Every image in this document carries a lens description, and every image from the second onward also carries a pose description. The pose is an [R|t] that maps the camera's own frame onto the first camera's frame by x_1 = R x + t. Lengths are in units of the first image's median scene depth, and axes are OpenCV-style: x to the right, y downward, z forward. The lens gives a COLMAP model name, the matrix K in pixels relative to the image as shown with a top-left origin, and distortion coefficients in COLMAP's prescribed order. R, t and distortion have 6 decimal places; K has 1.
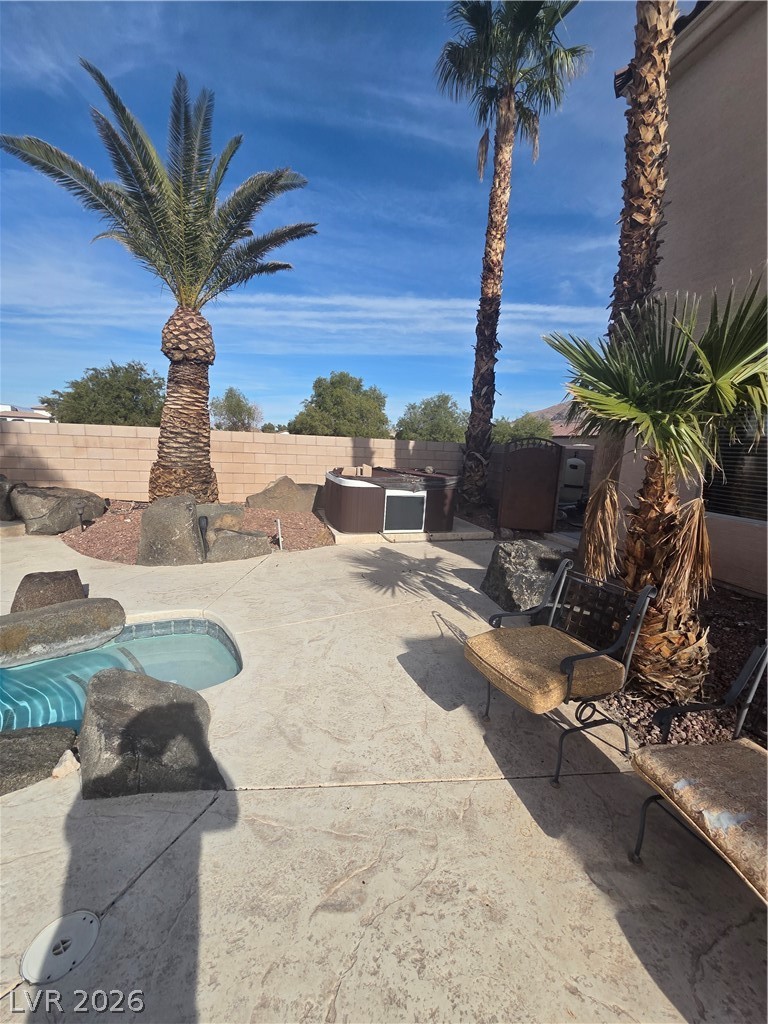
lens RADIAL K [[411.2, 0, 384.8], [0, 411.2, 503.2], [0, 0, 1]] dist [-0.027764, 0.000192]
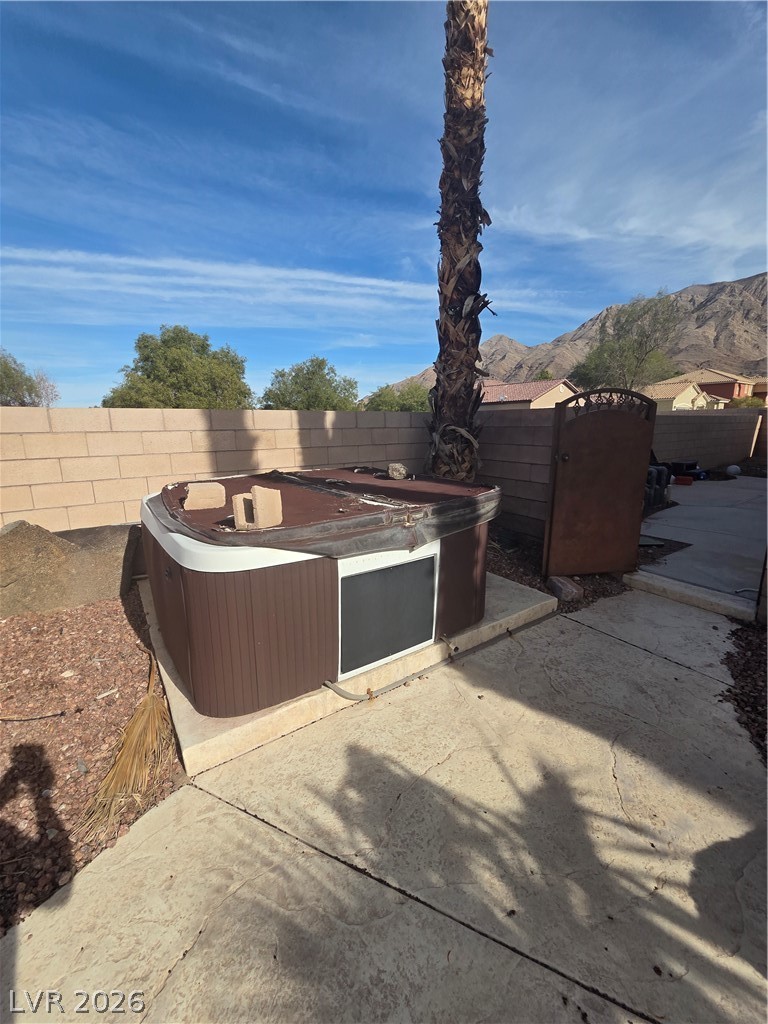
lens RADIAL K [[411.2, 0, 384.8], [0, 411.2, 503.2], [0, 0, 1]] dist [-0.027764, 0.000192]
pose [[0.944751, -0.112258, 0.307967, -0.016429], [0.095036, 0.992981, 0.070412, -0.028526], [-0.313709, -0.037254, 0.948788, 0.208344]]
